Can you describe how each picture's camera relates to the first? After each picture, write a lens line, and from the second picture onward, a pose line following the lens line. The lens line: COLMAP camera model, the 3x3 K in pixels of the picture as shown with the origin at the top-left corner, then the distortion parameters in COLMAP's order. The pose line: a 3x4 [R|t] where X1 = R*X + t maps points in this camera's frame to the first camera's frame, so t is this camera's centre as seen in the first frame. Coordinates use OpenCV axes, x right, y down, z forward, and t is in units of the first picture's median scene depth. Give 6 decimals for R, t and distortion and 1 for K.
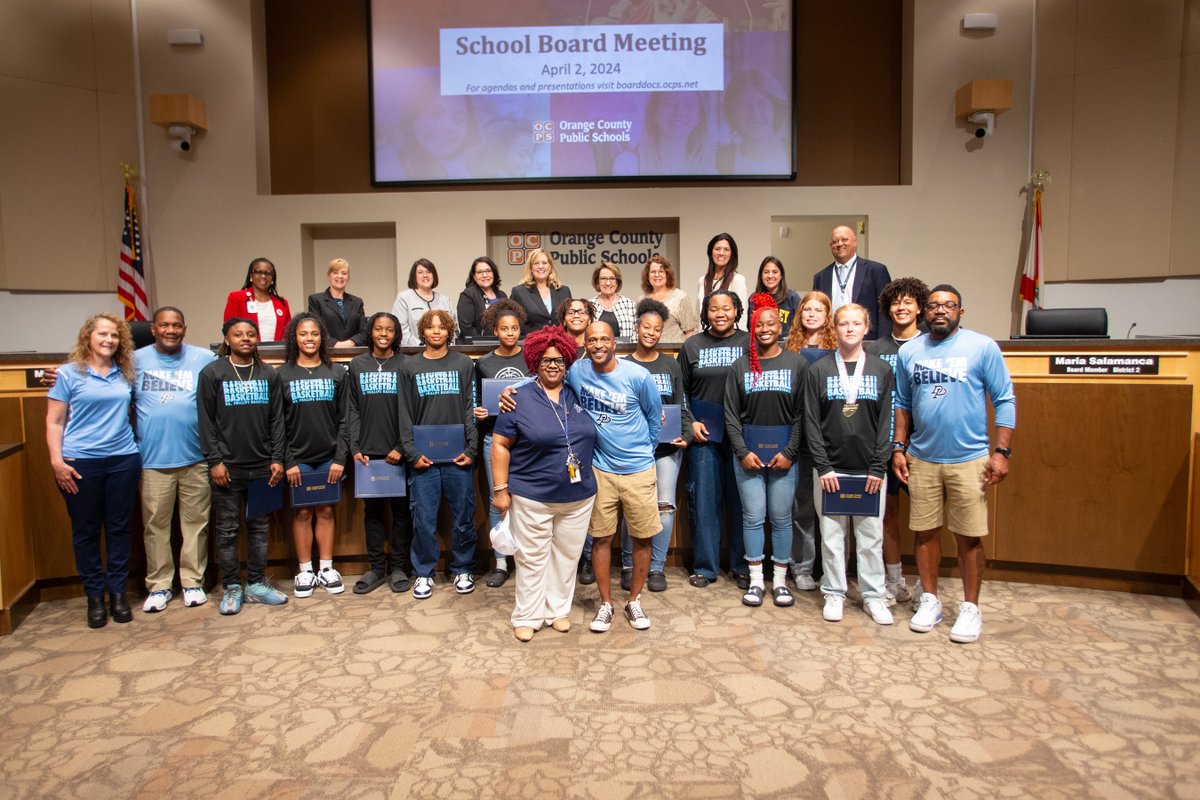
lens RADIAL K [[836.2, 0, 600.0], [0, 836.2, 400.0], [0, 0, 1]] dist [-0.058867, 0.073523]
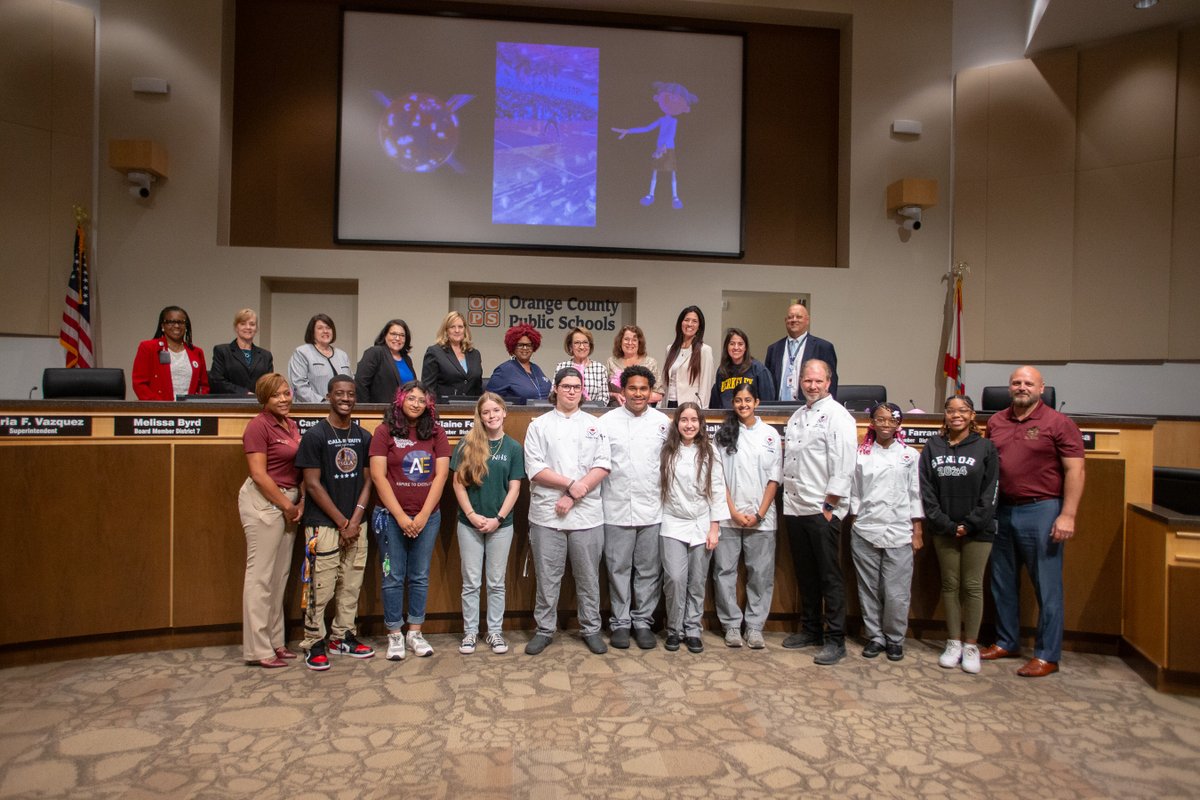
lens RADIAL K [[791.0, 0, 600.0], [0, 791.0, 400.0], [0, 0, 1]] dist [-0.060724, 0.063608]
pose [[0.992179, 0.030090, 0.121140, -0.121863], [-0.021148, 0.997002, -0.074435, -0.006005], [-0.123017, 0.071291, 0.989841, 0.057320]]
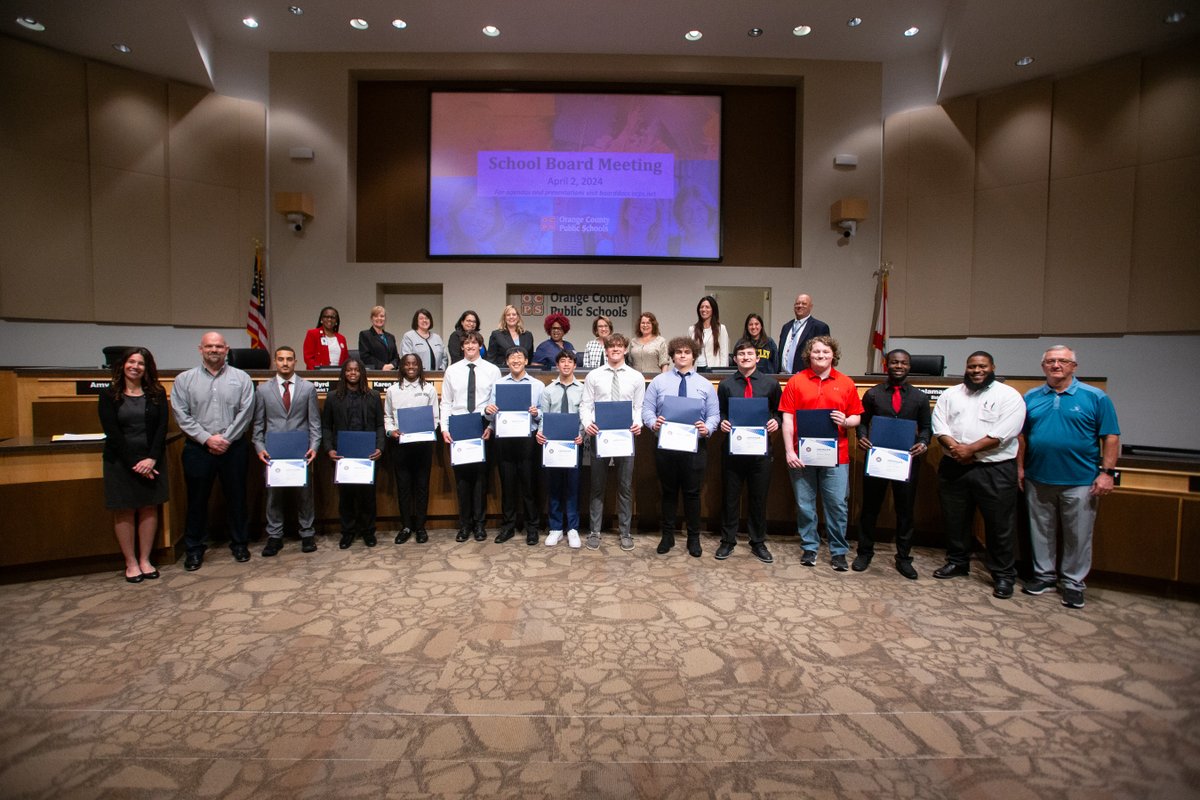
lens RADIAL K [[602.9, 0, 597.9], [0, 602.9, 395.6], [0, 0, 1]] dist [-0.082263, 0.048204]
pose [[0.999325, 0.021569, 0.029740, -0.012007], [-0.020733, 0.999389, -0.028139, 0.003158], [-0.030329, 0.027504, 0.999162, -0.050524]]
